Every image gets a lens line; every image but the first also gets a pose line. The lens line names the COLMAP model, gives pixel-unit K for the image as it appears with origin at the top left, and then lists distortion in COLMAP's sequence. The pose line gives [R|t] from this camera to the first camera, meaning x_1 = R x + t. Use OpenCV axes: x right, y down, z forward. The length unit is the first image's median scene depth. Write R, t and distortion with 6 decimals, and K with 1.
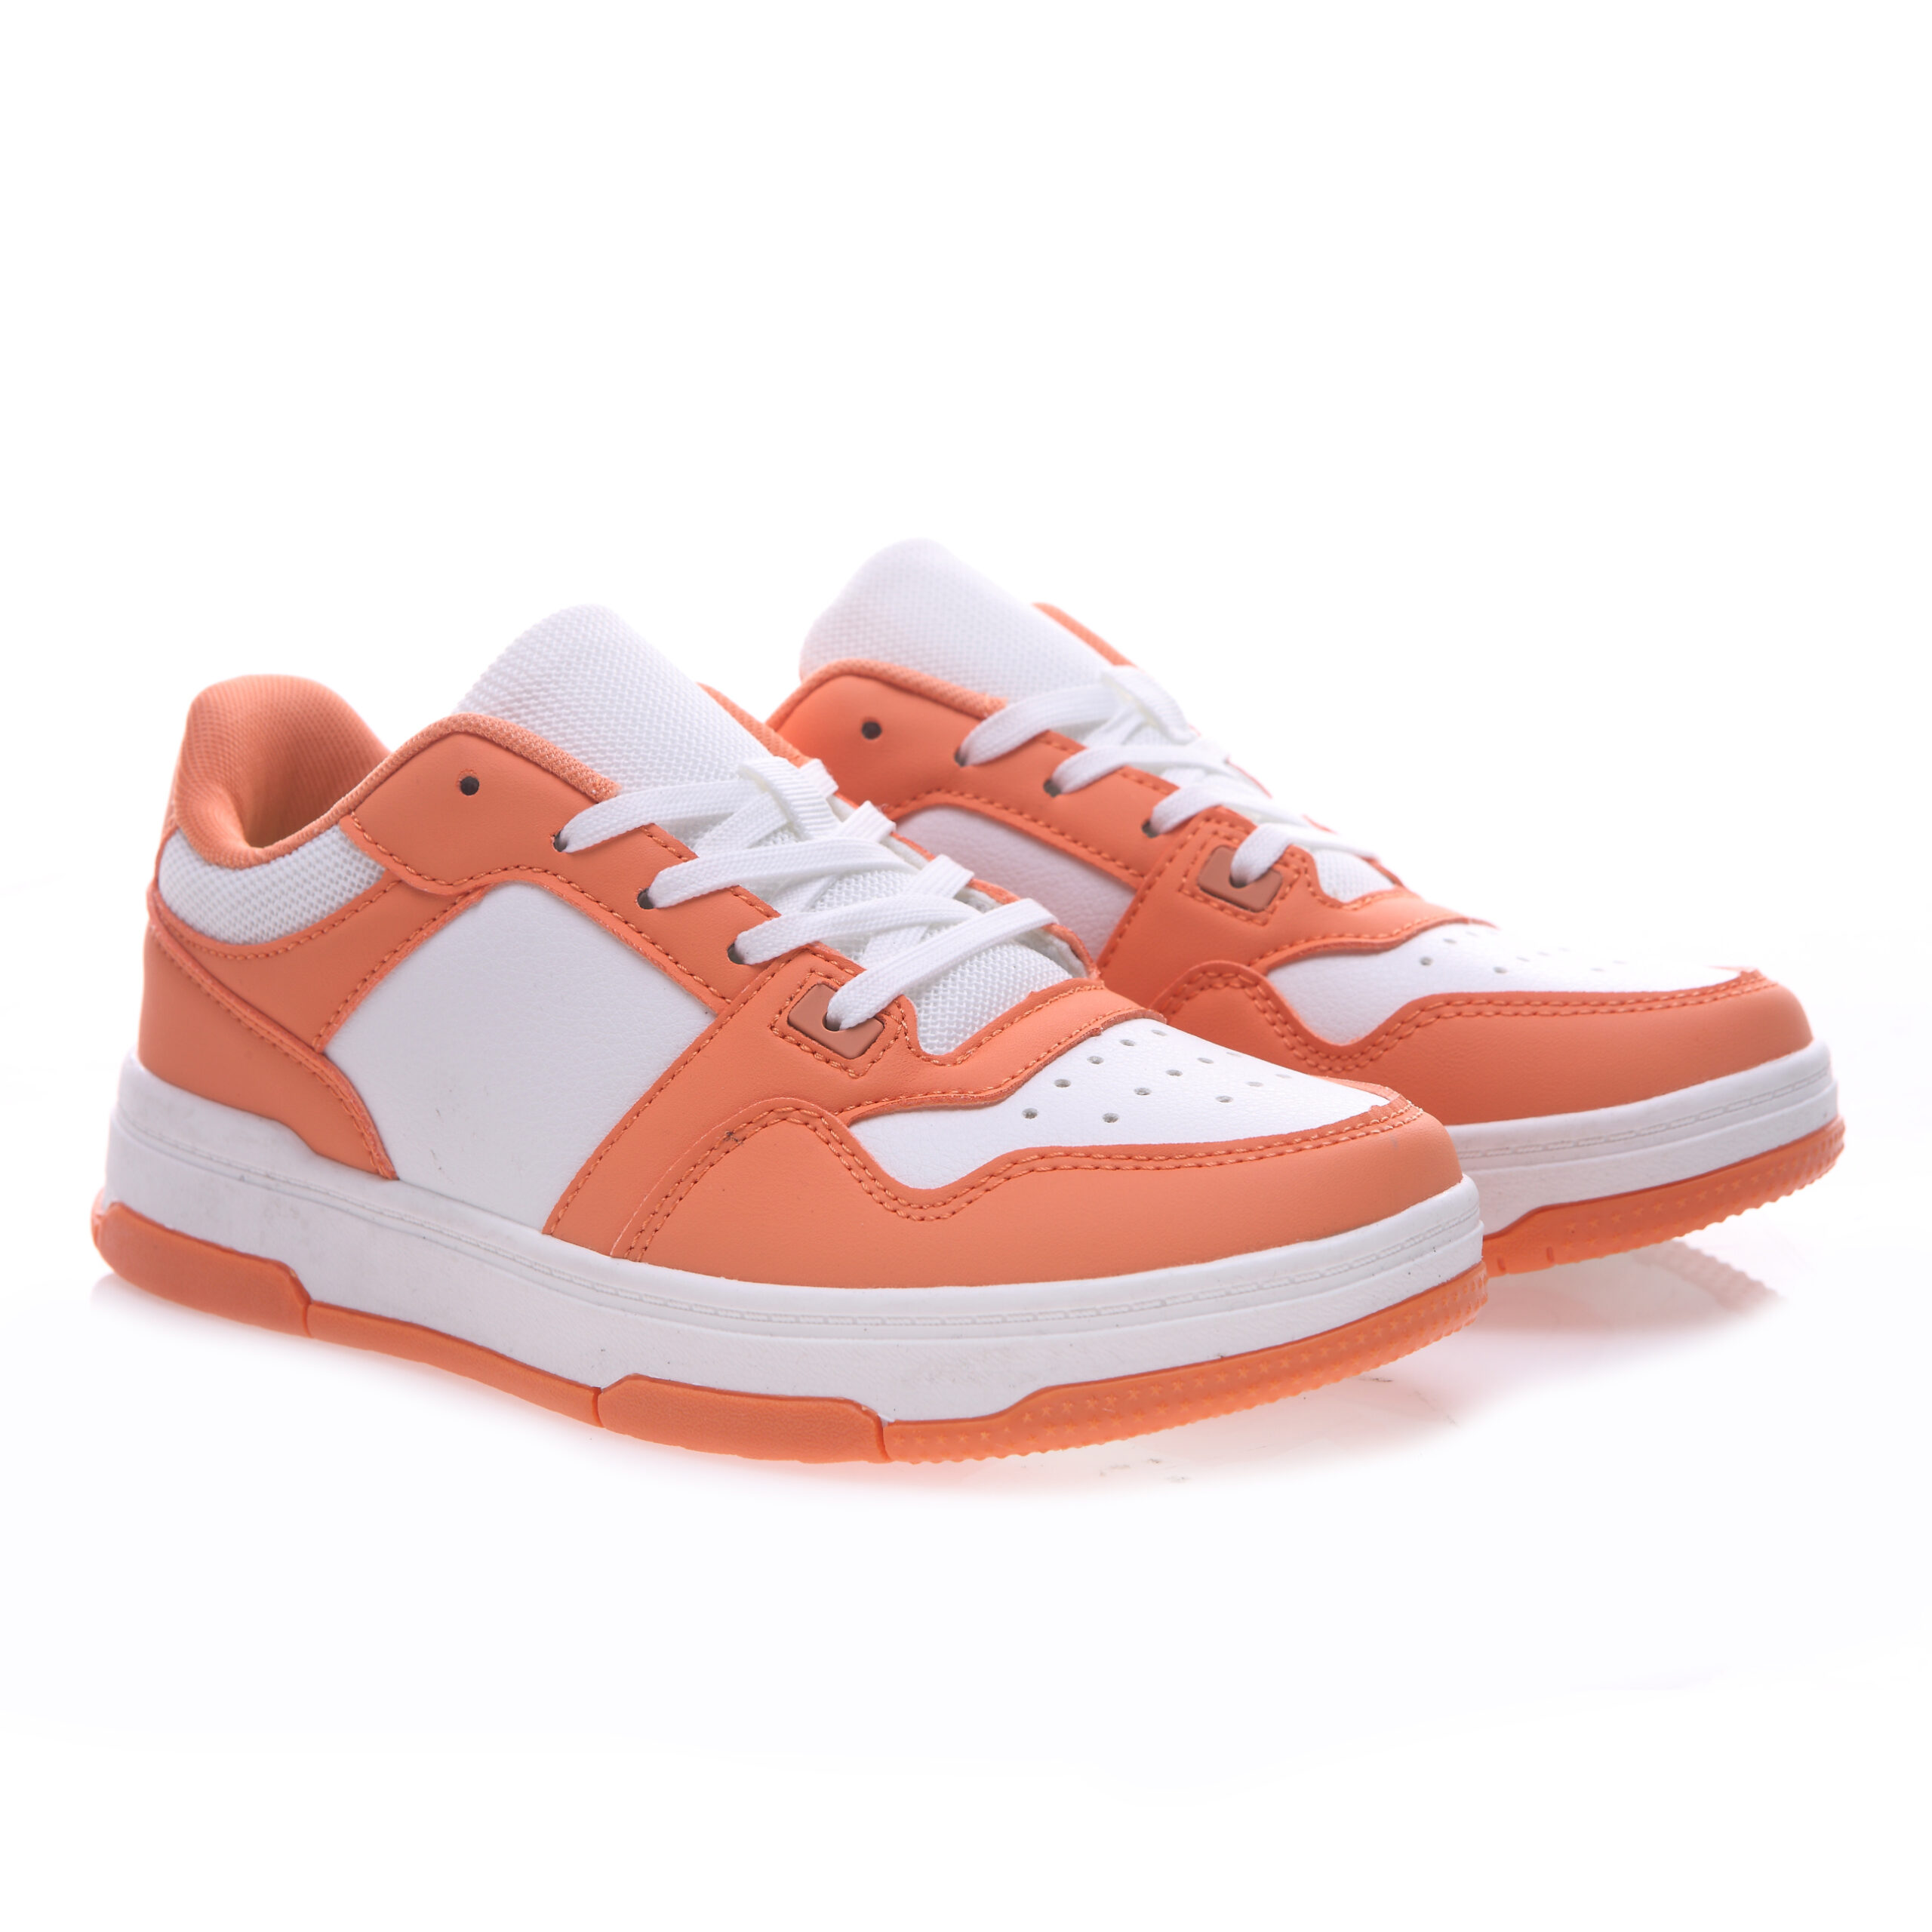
lens RADIAL K [[4975.0, 0, 971.1], [0, 4975.0, 961.2], [0, 0, 1]] dist [0.434249, 0.000000]
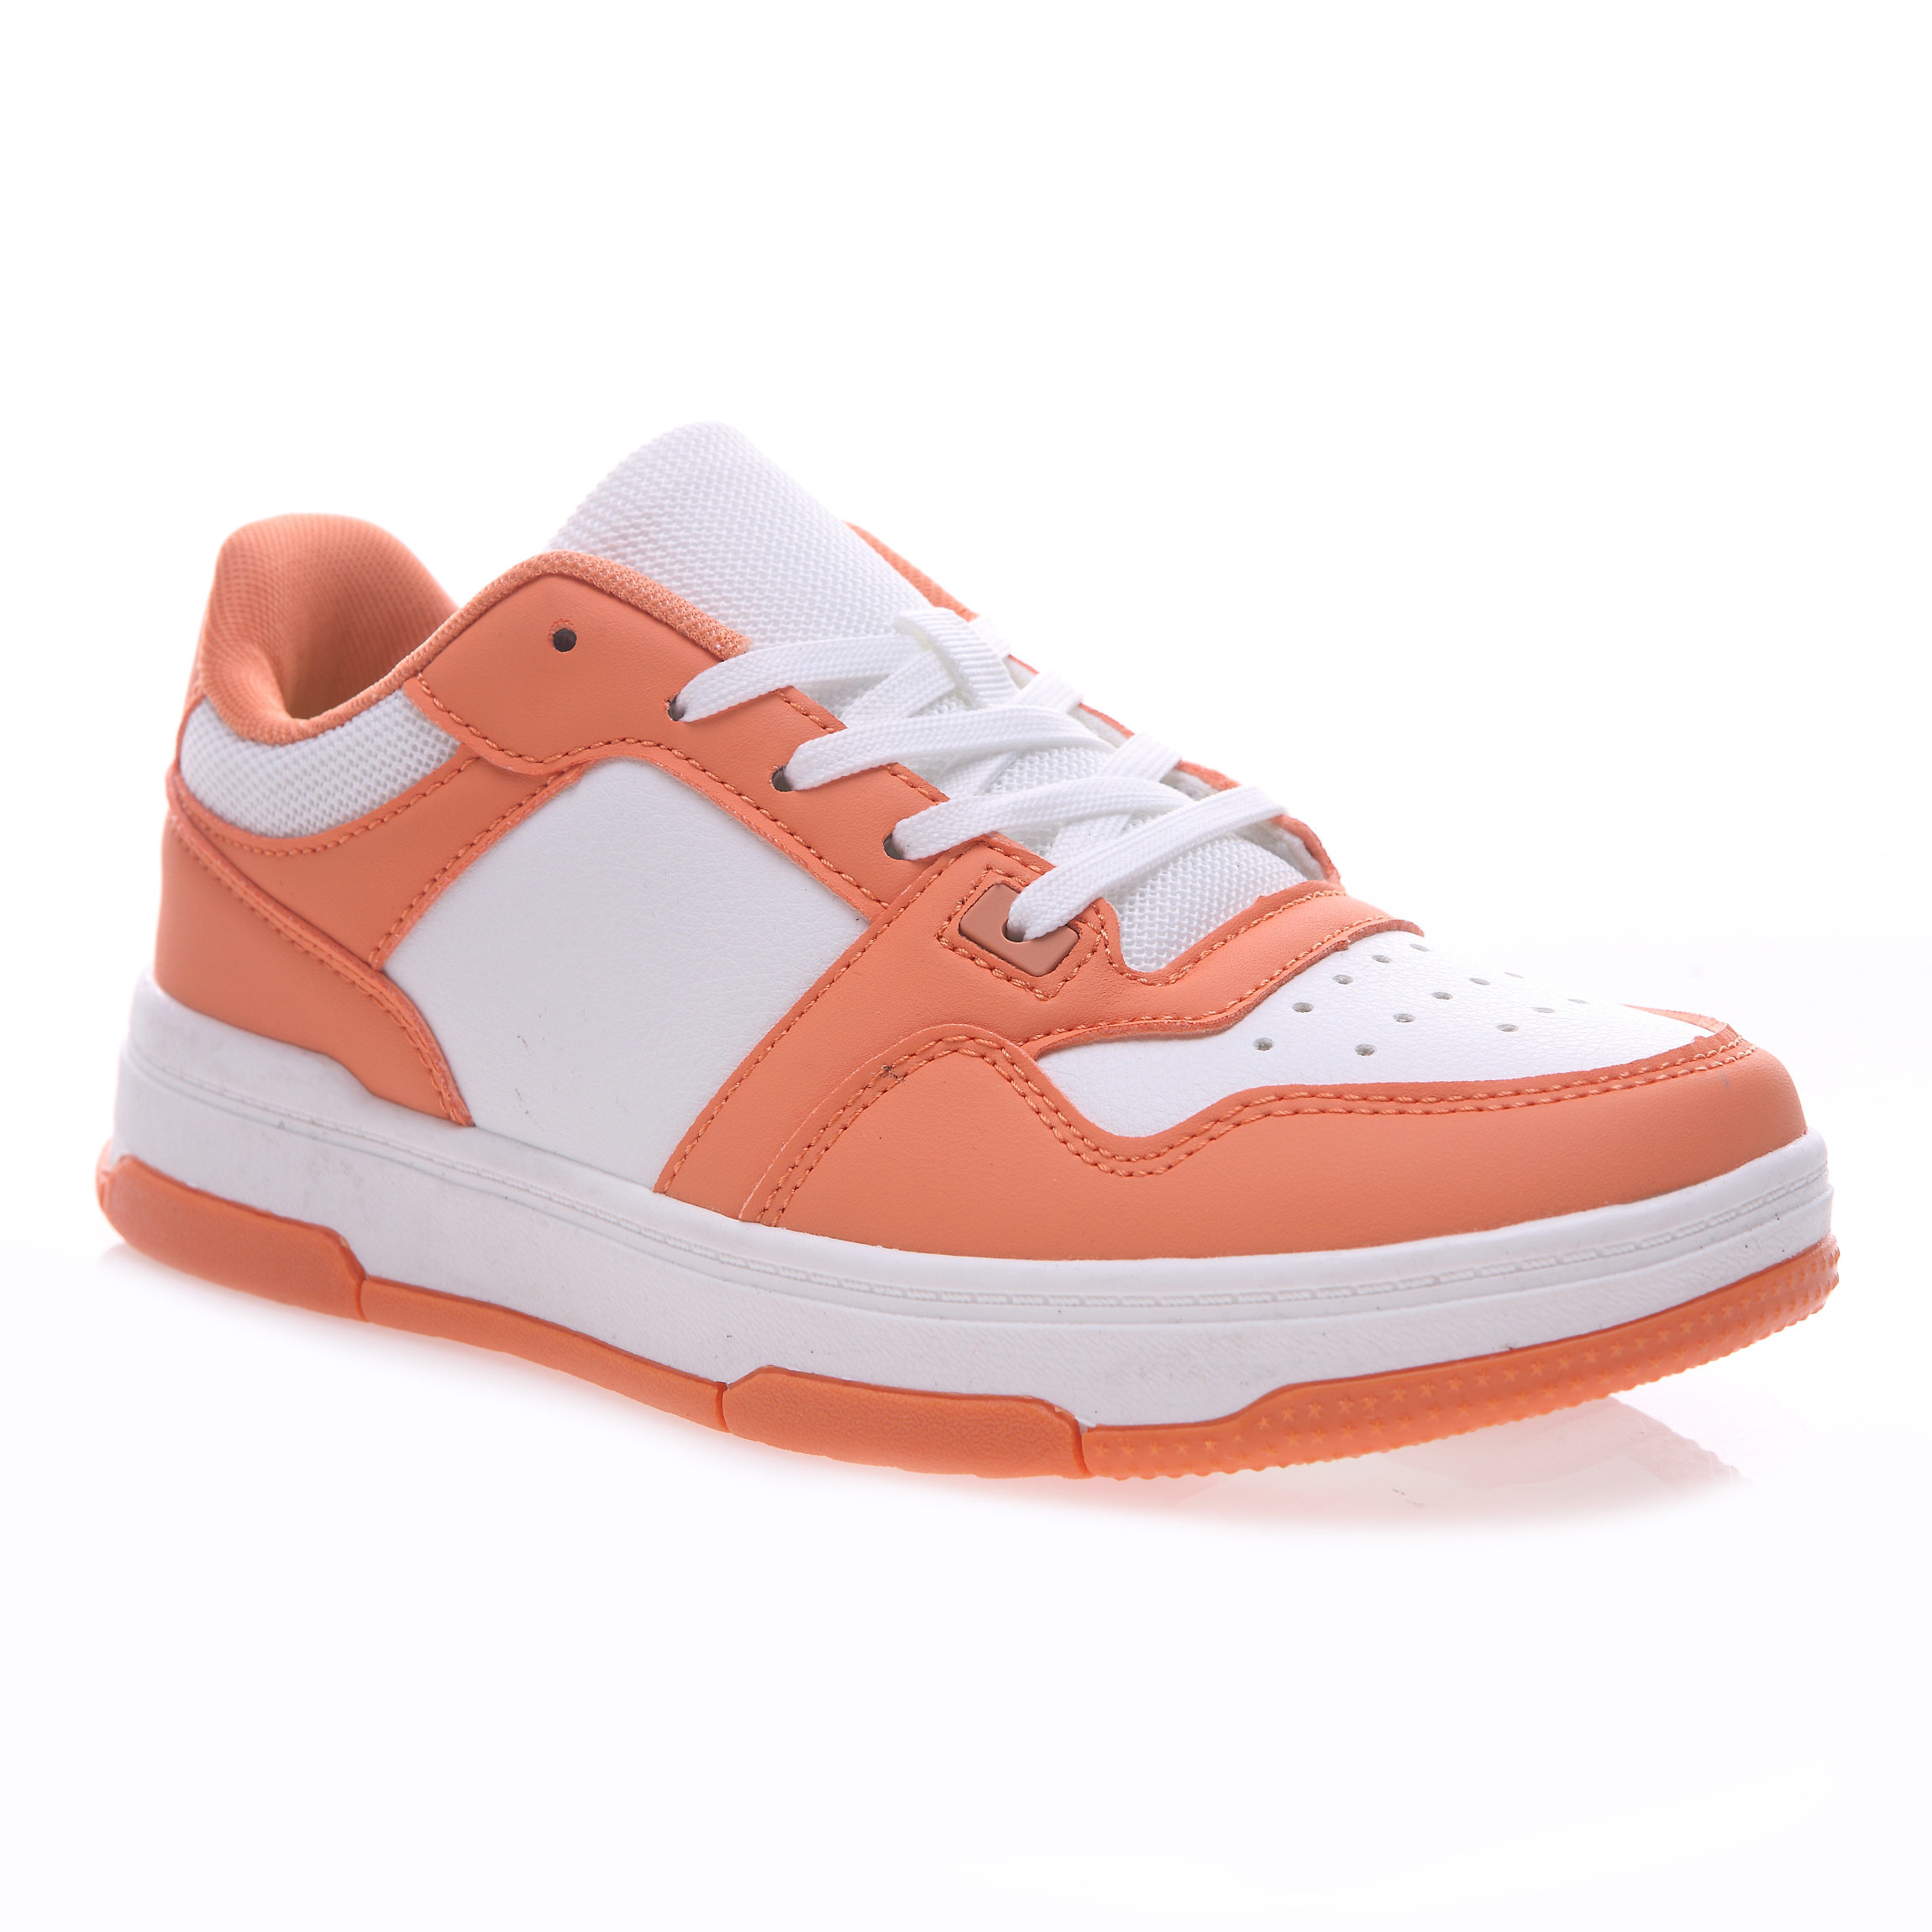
lens RADIAL K [[4975.0, 0, 959.0], [0, 4975.0, 968.7], [0, 0, 1]] dist [0.434249, 0.000000]
pose [[0.999984, 0.004623, -0.003217, -0.033863], [-0.004642, 0.999970, -0.006150, 0.023050], [0.003189, 0.006165, 0.999976, 0.192888]]
